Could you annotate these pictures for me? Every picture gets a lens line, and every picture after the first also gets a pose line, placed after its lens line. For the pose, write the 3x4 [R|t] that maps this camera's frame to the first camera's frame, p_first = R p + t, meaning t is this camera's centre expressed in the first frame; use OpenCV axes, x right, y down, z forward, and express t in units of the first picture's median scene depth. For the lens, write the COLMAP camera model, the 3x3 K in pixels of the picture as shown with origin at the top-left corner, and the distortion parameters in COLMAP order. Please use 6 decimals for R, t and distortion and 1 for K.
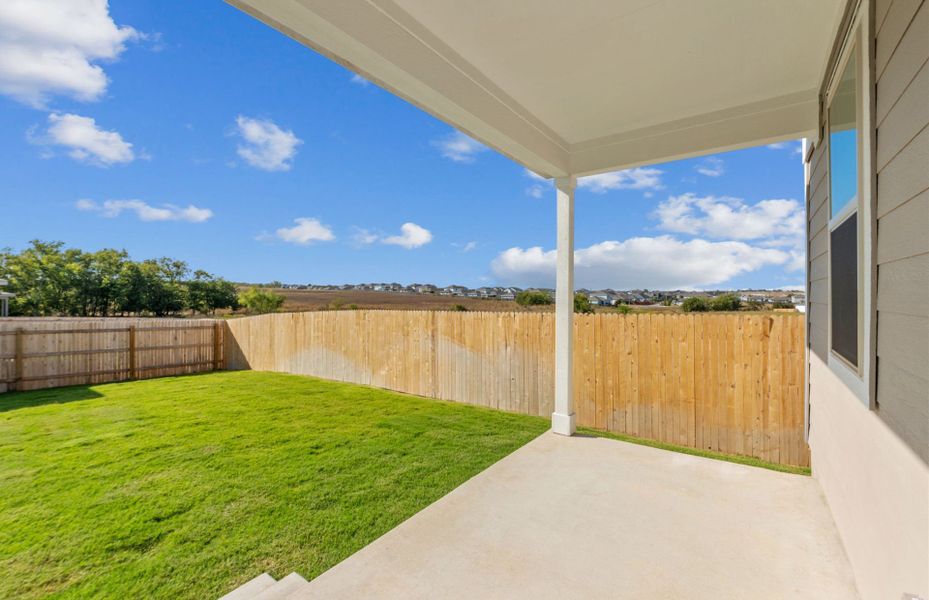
lens RADIAL K [[390.8, 0, 469.8], [0, 390.8, 291.3], [0, 0, 1]] dist [-0.000185, -0.000093]
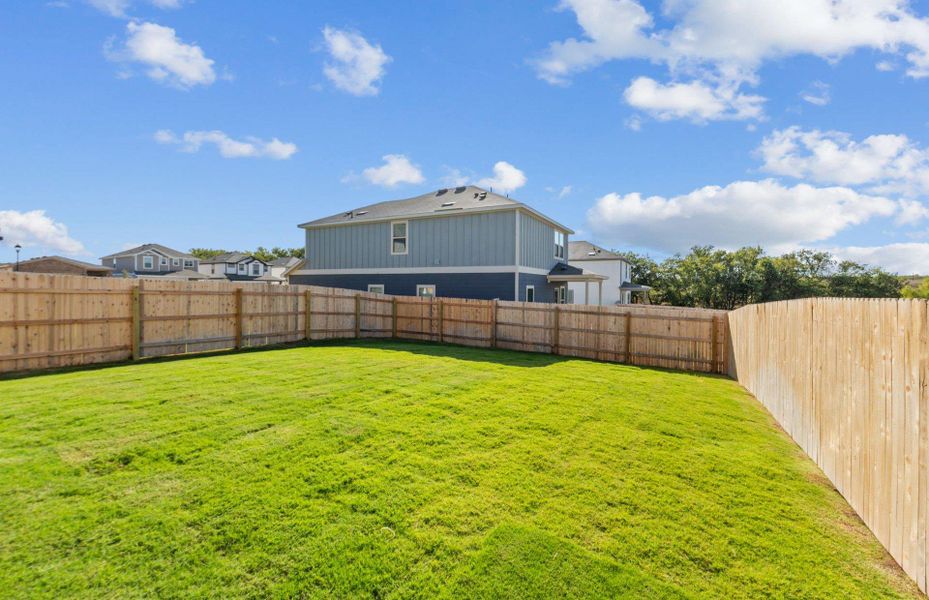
lens RADIAL K [[390.8, 0, 469.8], [0, 390.8, 291.3], [0, 0, 1]] dist [-0.000185, -0.000093]
pose [[0.136363, 0.003225, -0.990654, 0.107246], [0.000104, 0.999995, 0.003269, 0.031940], [0.990659, -0.000549, 0.136362, 0.458176]]
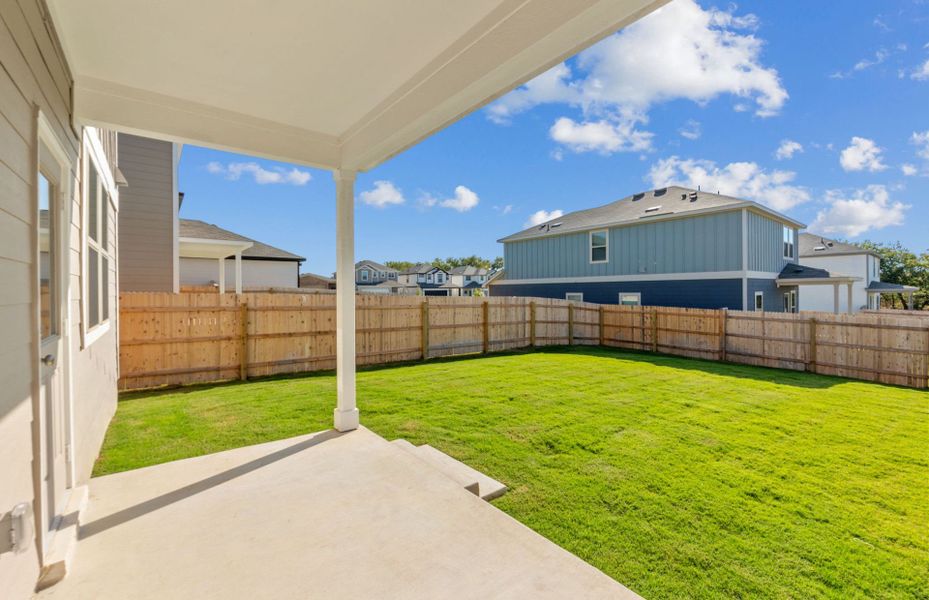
lens RADIAL K [[390.8, 0, 469.8], [0, 390.8, 291.3], [0, 0, 1]] dist [-0.000185, -0.000093]
pose [[-0.244586, -0.002353, -0.969625, 0.186759], [0.016283, 0.999846, -0.006534, 0.005373], [0.969491, -0.017387, -0.244510, 0.262715]]
